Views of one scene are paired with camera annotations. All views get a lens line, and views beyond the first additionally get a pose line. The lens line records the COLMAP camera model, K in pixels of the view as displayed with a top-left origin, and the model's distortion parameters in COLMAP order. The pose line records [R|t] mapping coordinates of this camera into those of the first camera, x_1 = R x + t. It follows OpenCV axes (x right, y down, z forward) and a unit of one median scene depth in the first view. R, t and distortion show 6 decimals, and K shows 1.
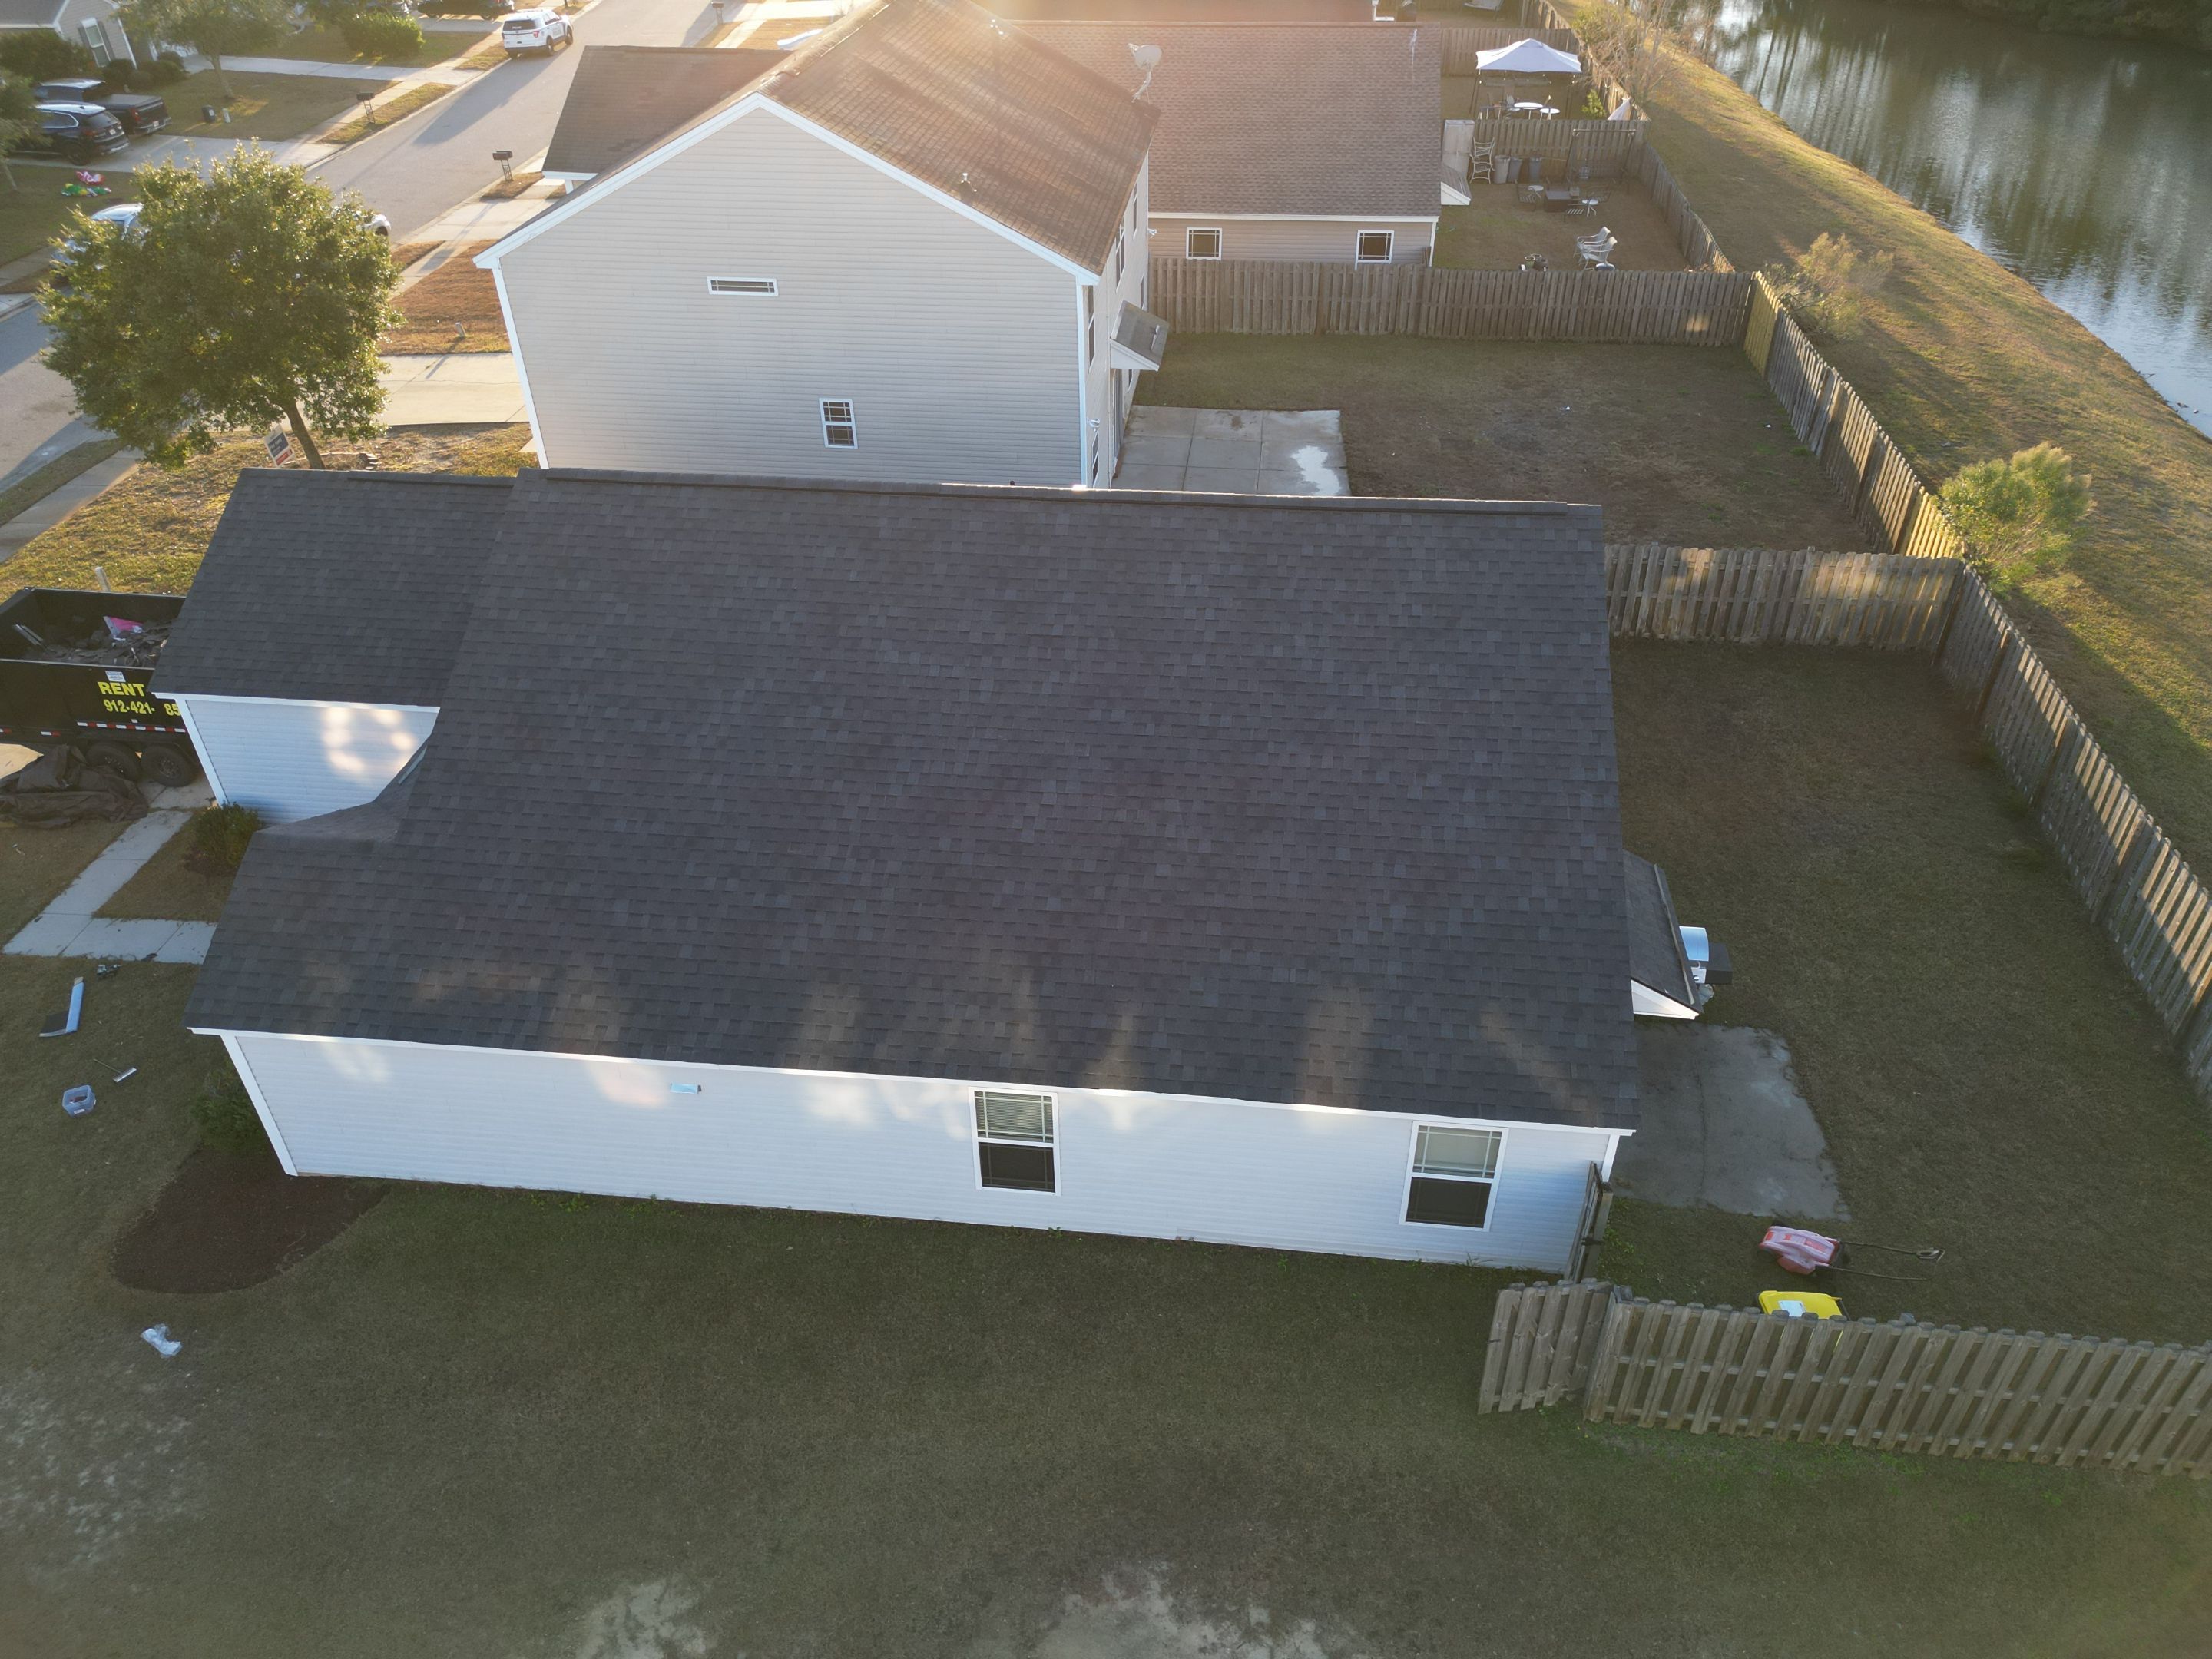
lens RADIAL K [[1546.0, 0, 1107.5], [0, 1546.0, 824.4], [0, 0, 1]] dist [0.062473, -0.053527]
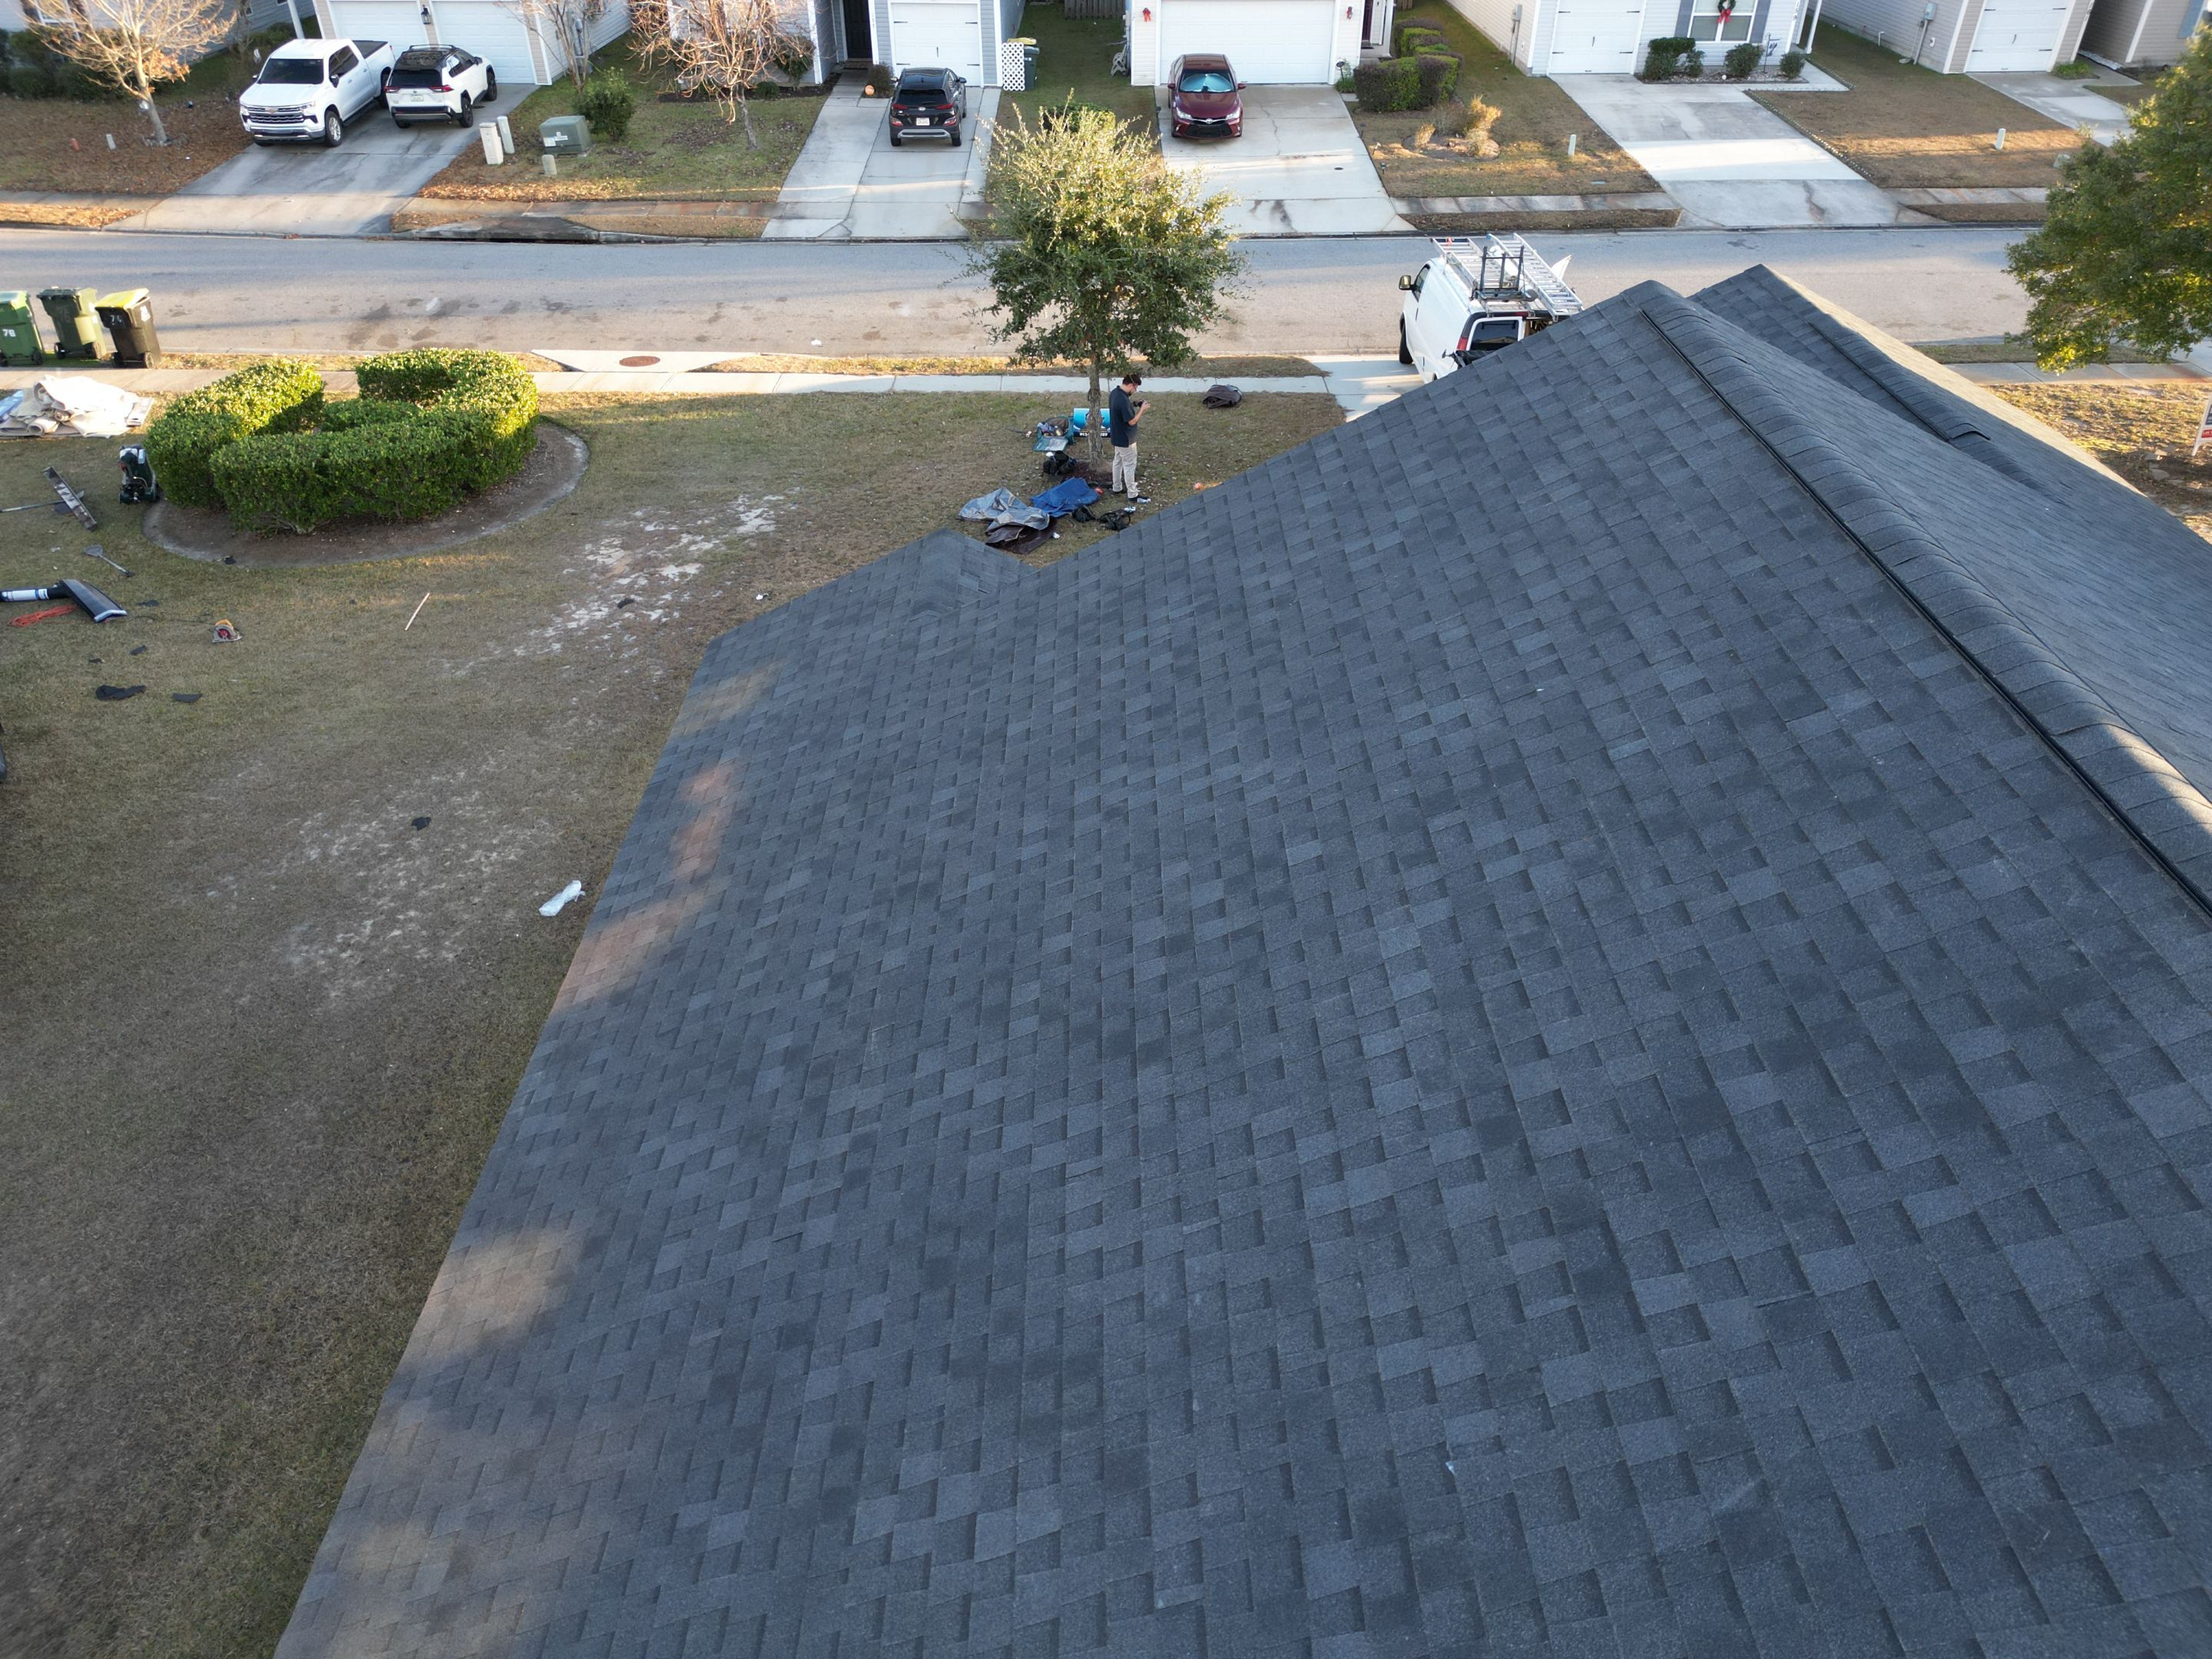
lens RADIAL K [[1546.0, 0, 1105.3], [0, 1546.0, 833.9], [0, 0, 1]] dist [0.062473, -0.053527]
pose [[0.115083, 0.584419, -0.803250, 0.120002], [-0.584676, 0.693569, 0.420851, -0.234862], [0.803063, 0.421208, 0.421514, 0.794543]]
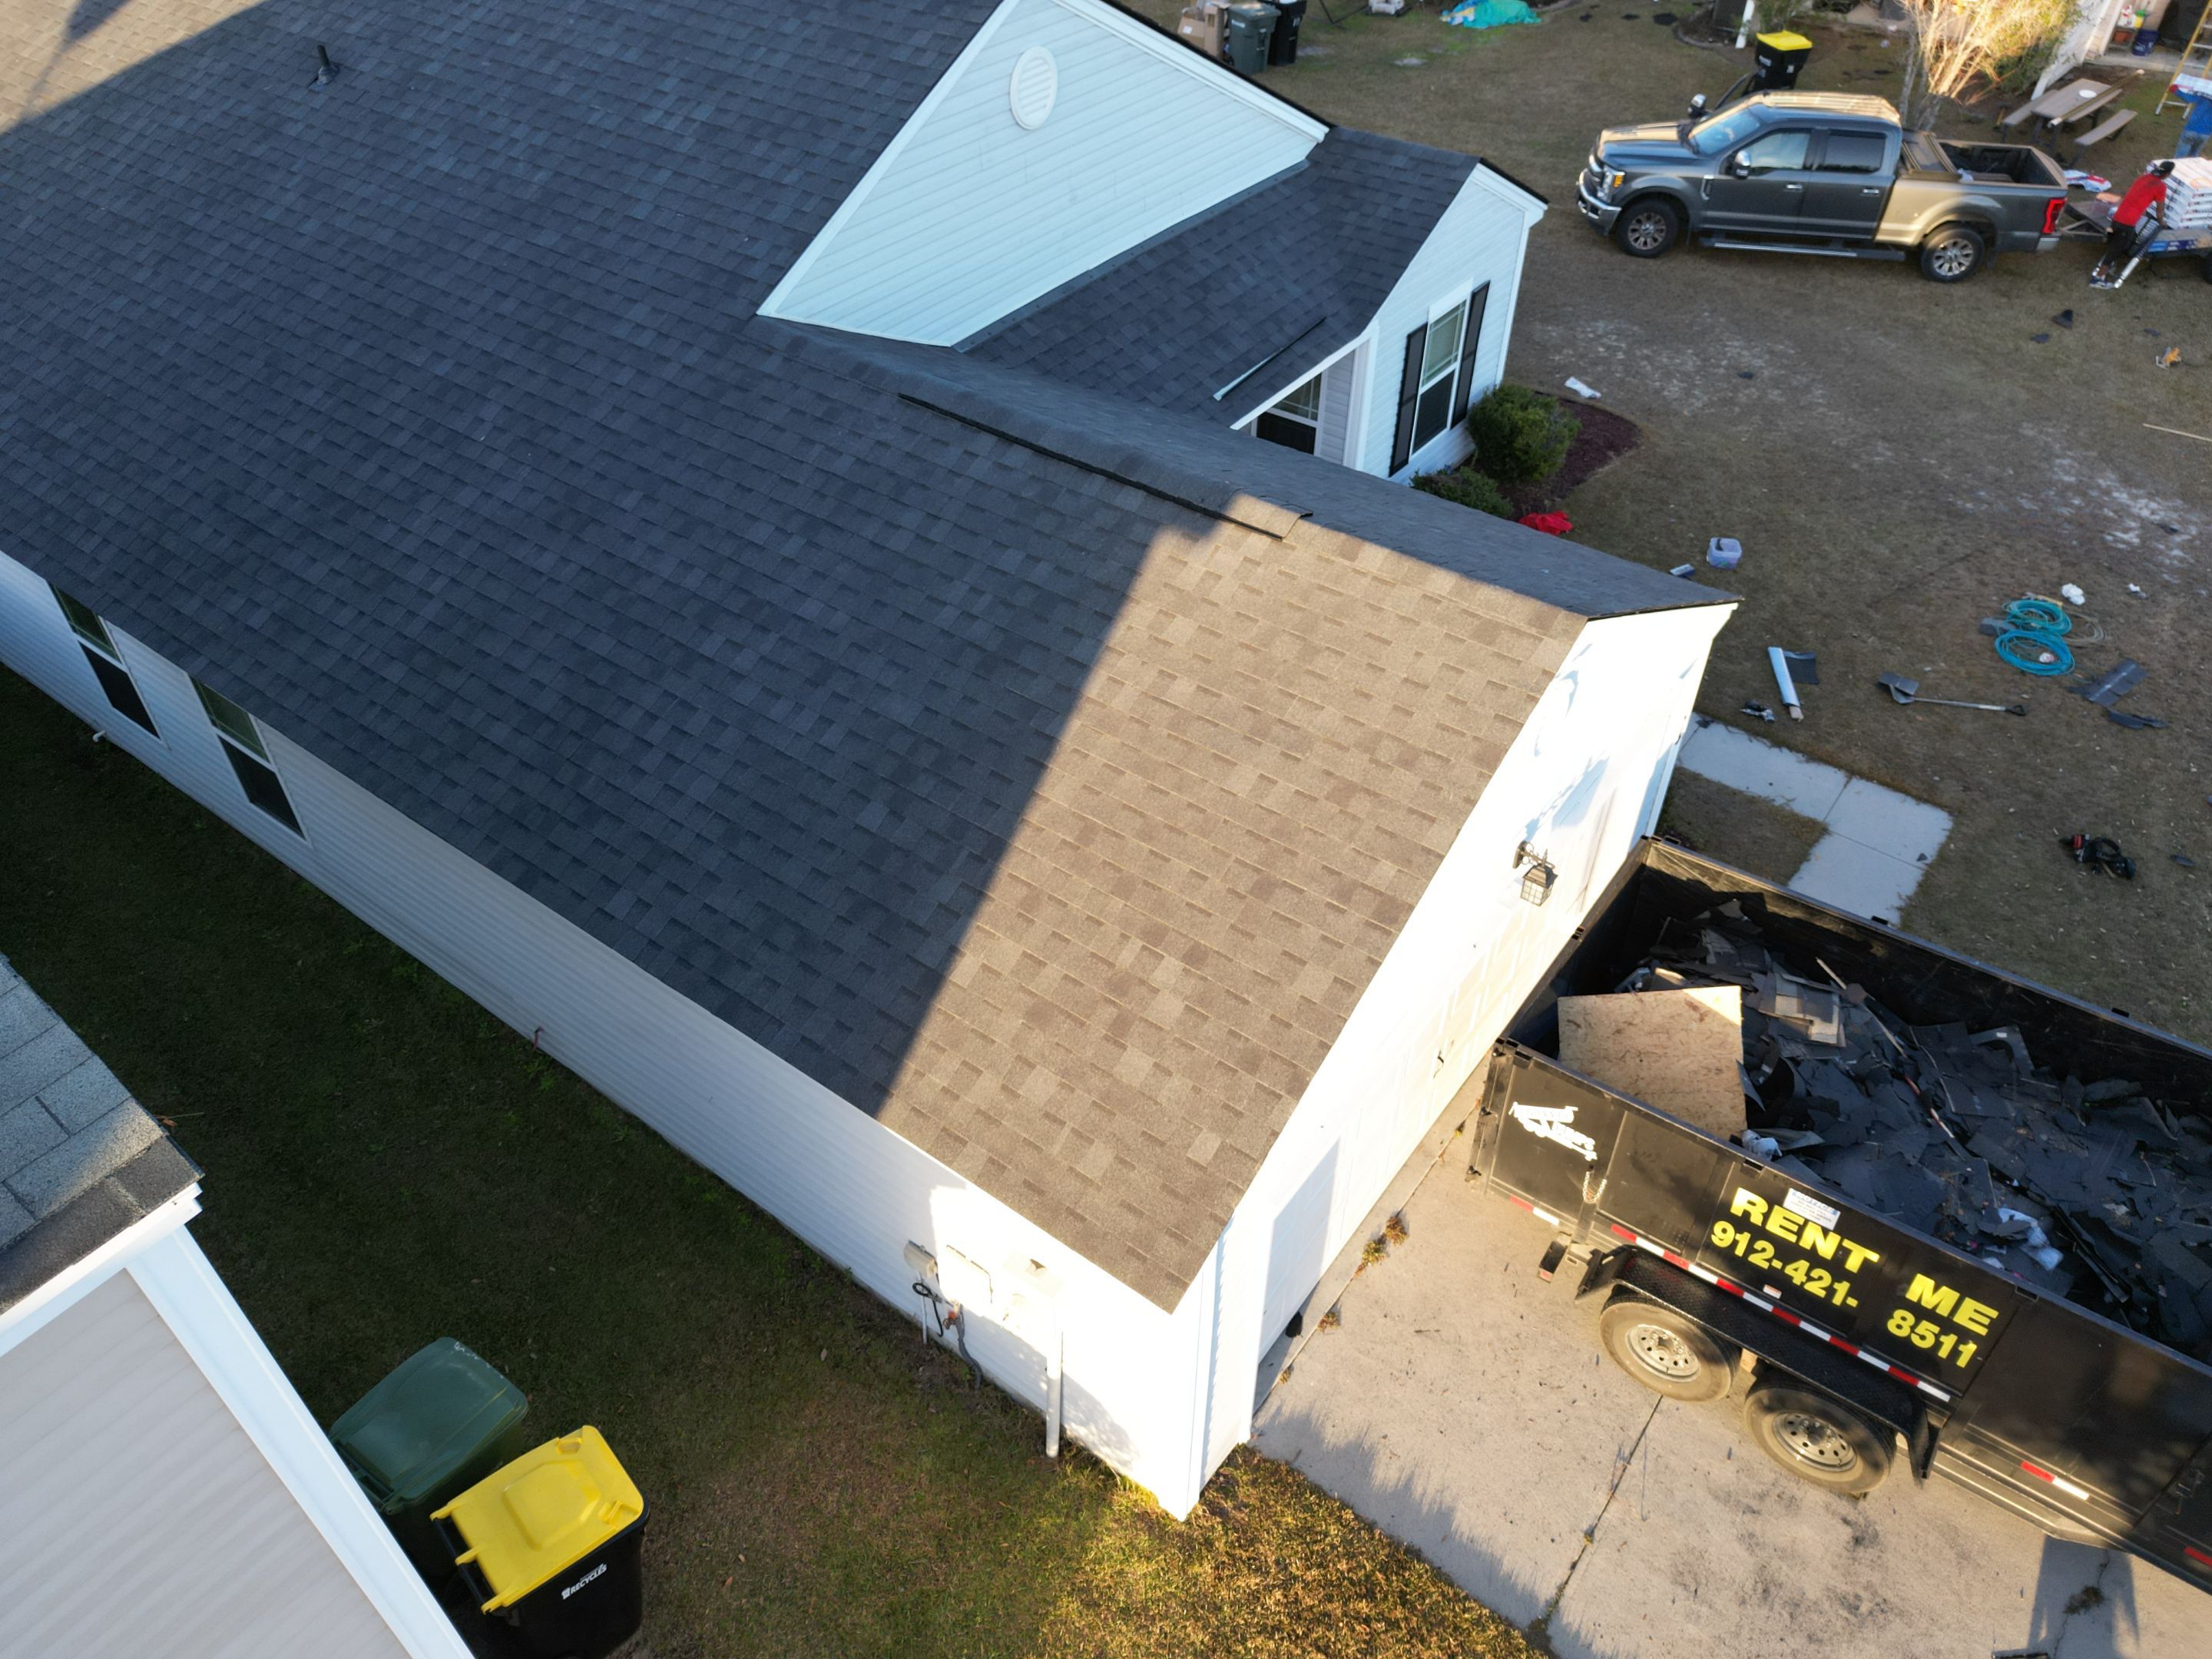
lens RADIAL K [[1546.0, 0, 1107.0], [0, 1546.0, 824.1], [0, 0, 1]] dist [0.062473, -0.053527]
pose [[-0.859311, -0.328283, 0.392193, -0.804755], [0.311376, 0.272542, 0.910366, -0.727743], [-0.405747, 0.904406, -0.131979, 1.491033]]
